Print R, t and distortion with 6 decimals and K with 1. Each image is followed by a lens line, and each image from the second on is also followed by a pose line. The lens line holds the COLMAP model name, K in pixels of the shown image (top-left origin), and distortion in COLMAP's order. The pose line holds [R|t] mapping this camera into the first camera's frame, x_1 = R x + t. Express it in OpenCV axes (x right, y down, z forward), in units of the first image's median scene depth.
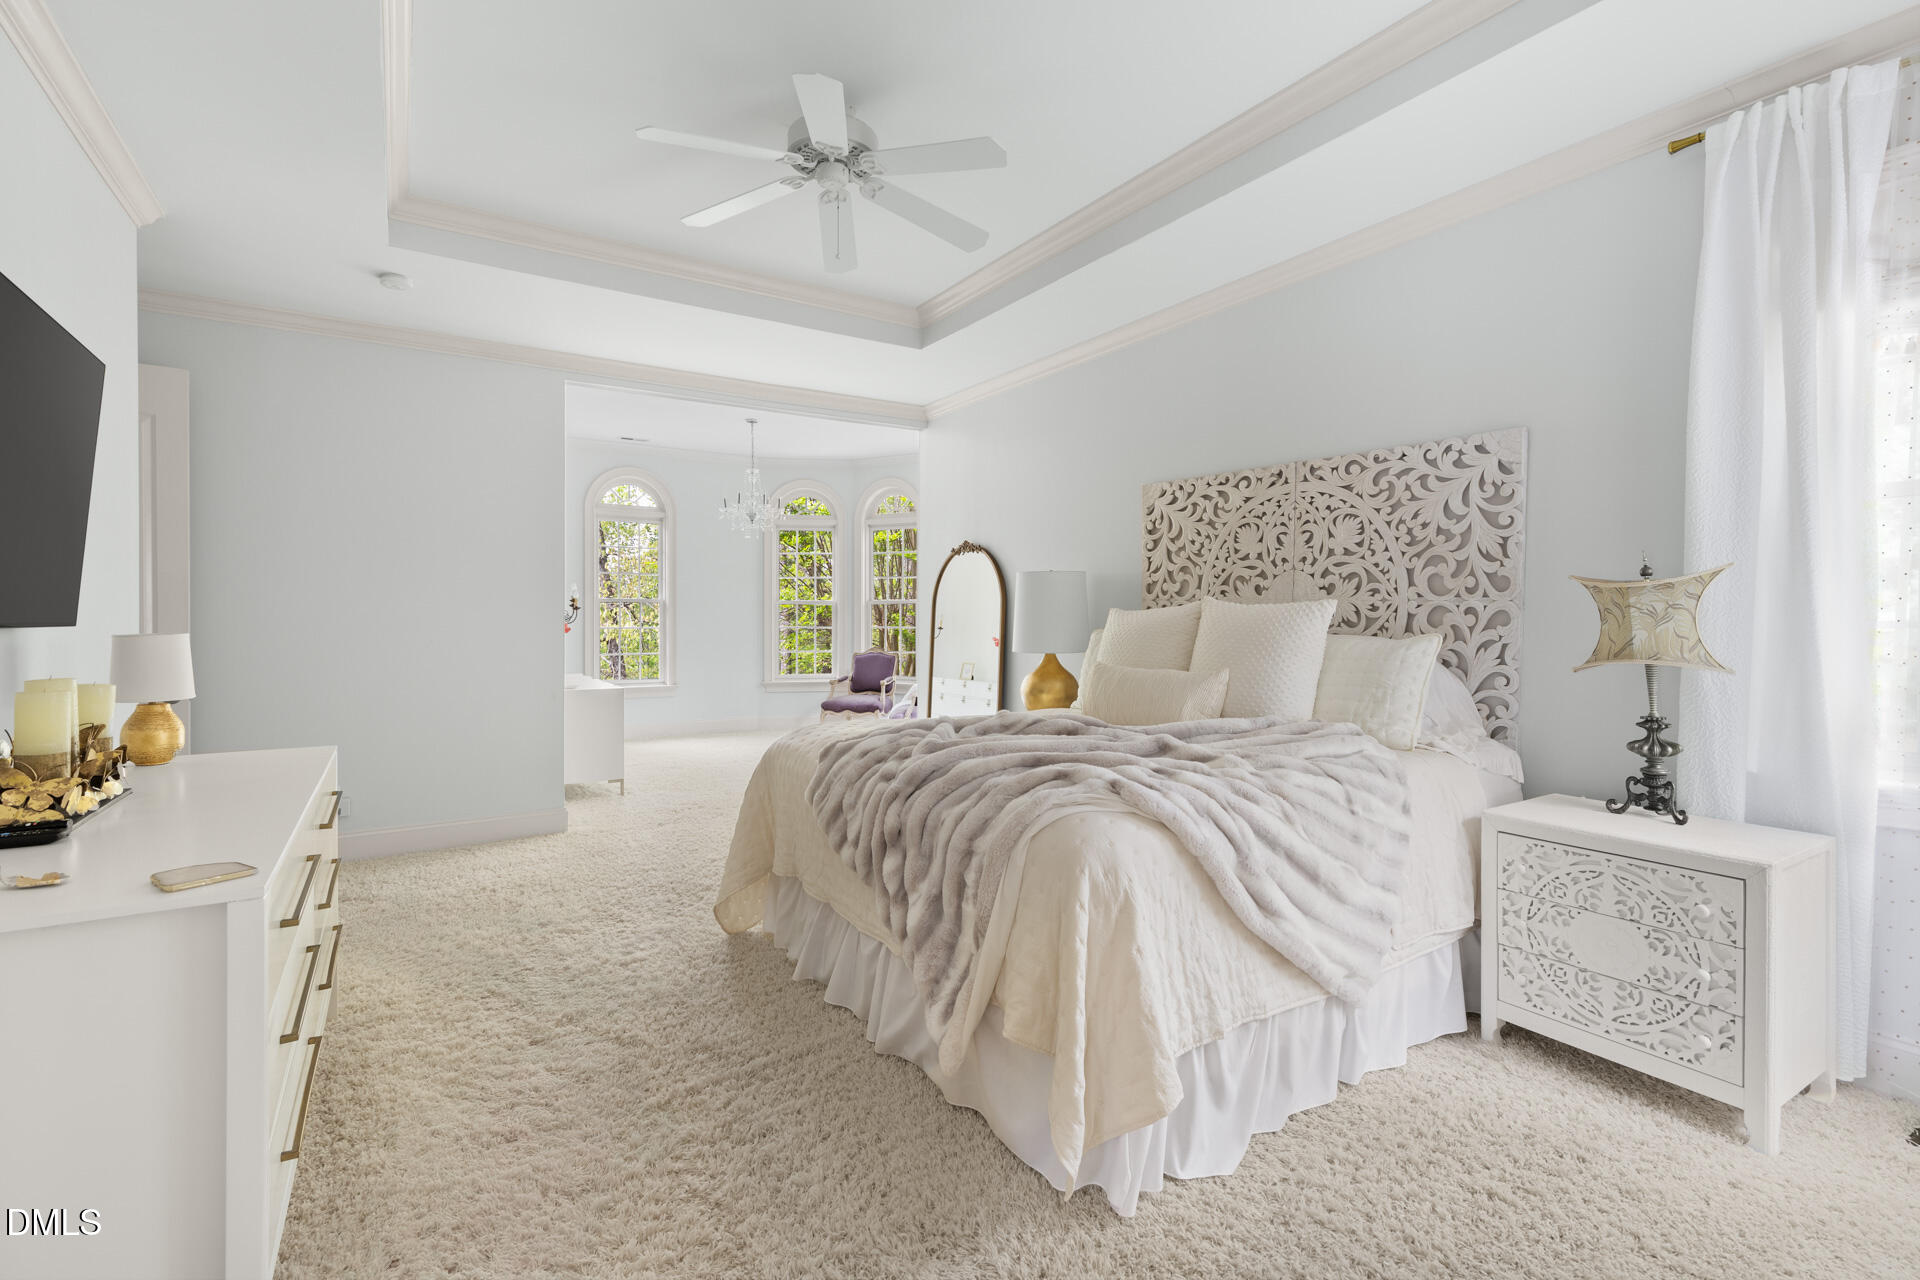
lens RADIAL K [[871.4, 0, 960.0], [0, 871.4, 640.0], [0, 0, 1]] dist [-0.000292, -0.000093]
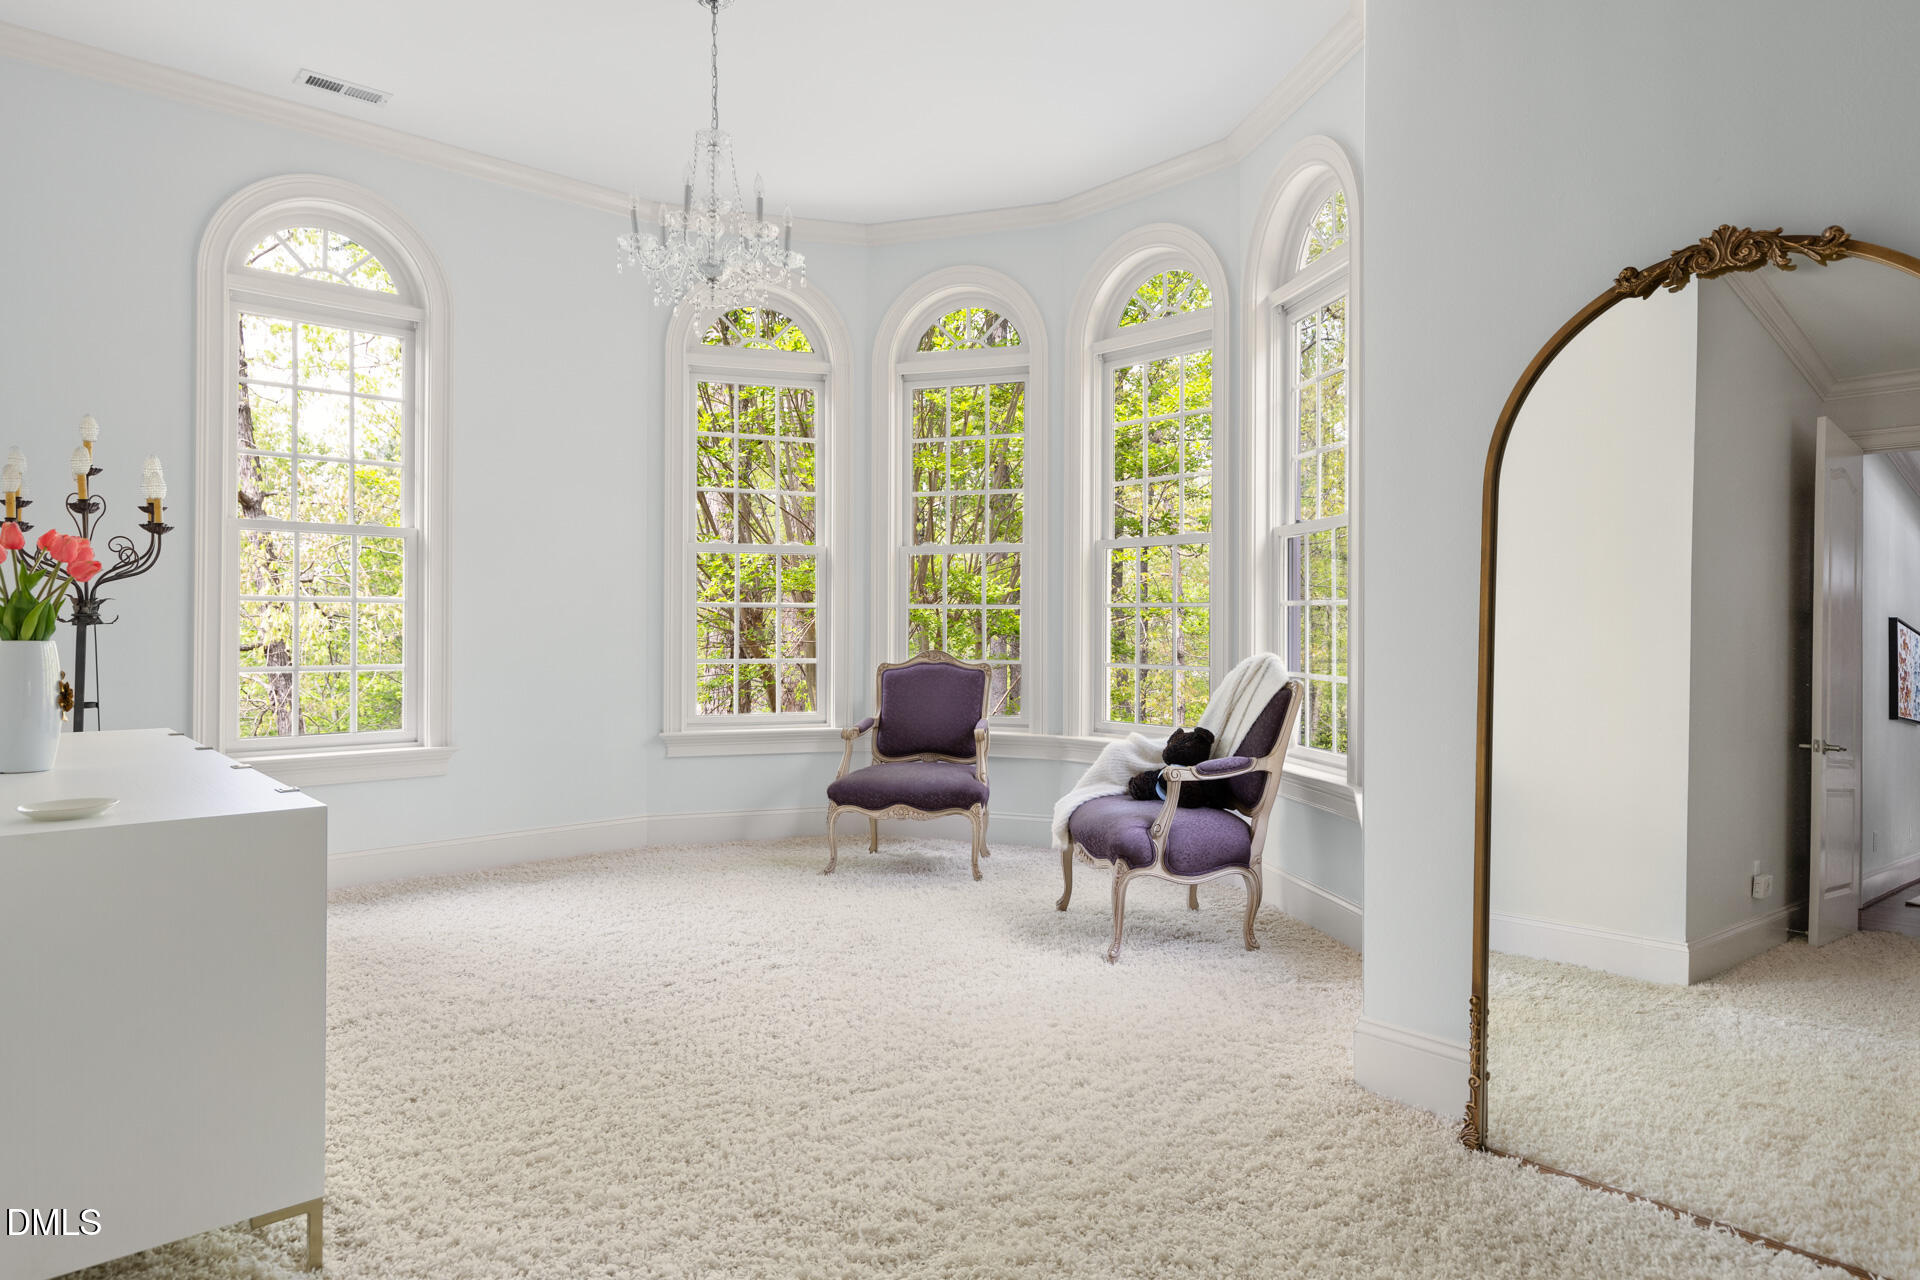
lens RADIAL K [[1154.9, 0, 960.0], [0, 1154.9, 640.0], [0, 0, 1]] dist [-0.001994, -0.000636]
pose [[0.988190, 0.002778, 0.153210, -0.172220], [-0.000968, 0.999929, -0.011885, 0.010118], [-0.153232, 0.011597, 0.988122, 0.434562]]
